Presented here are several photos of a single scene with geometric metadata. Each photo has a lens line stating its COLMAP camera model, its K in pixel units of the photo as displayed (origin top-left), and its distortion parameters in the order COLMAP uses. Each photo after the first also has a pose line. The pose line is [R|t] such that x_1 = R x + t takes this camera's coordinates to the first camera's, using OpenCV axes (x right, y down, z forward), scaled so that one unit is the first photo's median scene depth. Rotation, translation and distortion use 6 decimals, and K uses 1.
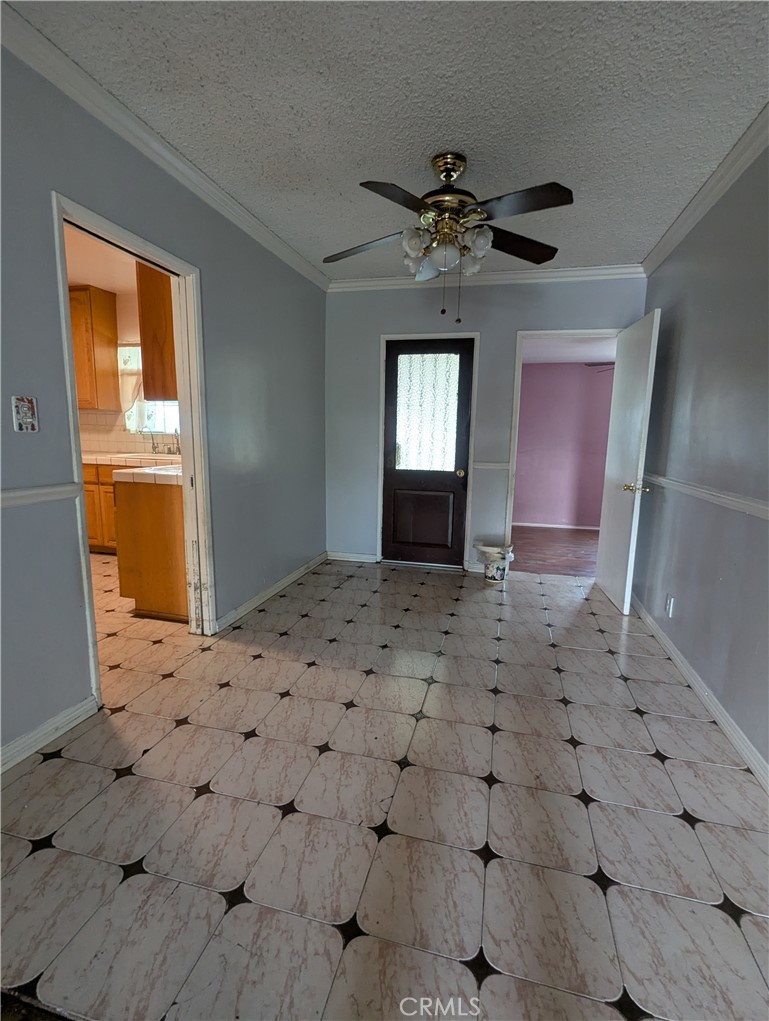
lens RADIAL K [[485.1, 0, 384.5], [0, 485.1, 510.5], [0, 0, 1]] dist [0.001152, 0.000407]
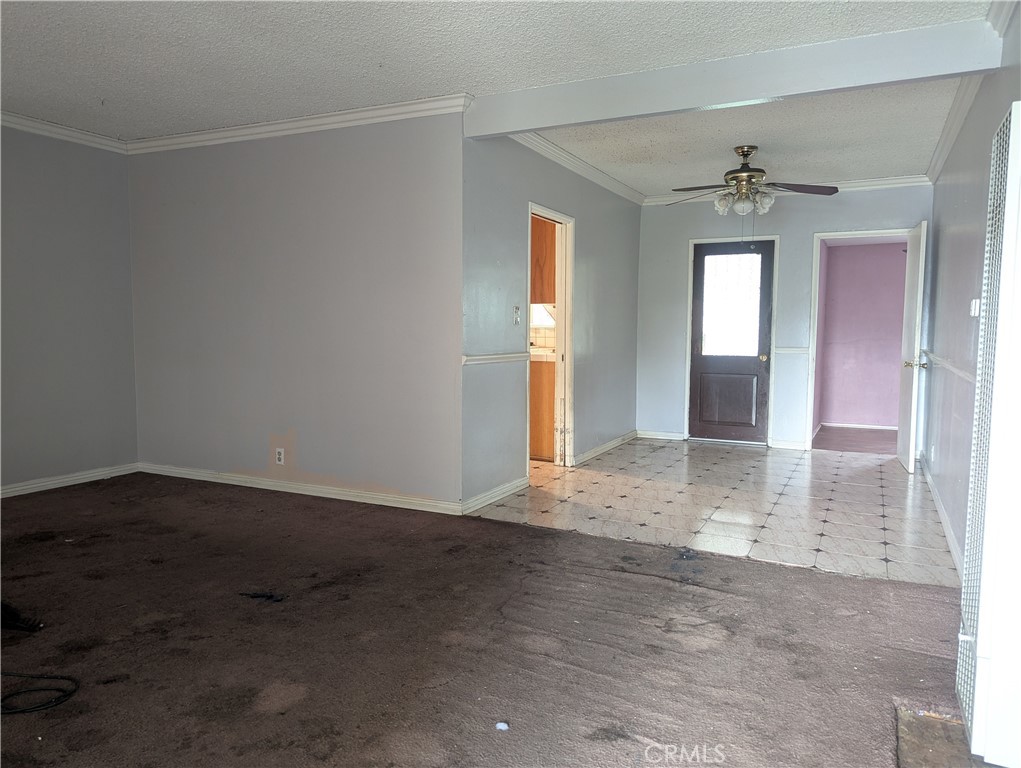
lens RADIAL K [[729.1, 0, 484.9], [0, 729.1, 384.0], [0, 0, 1]] dist [0.006281, 0.001266]
pose [[0.971443, 0.003516, -0.237247, -0.092529], [-0.023108, 0.996539, -0.079852, 0.182371], [0.236145, 0.083054, 0.968162, -1.065337]]
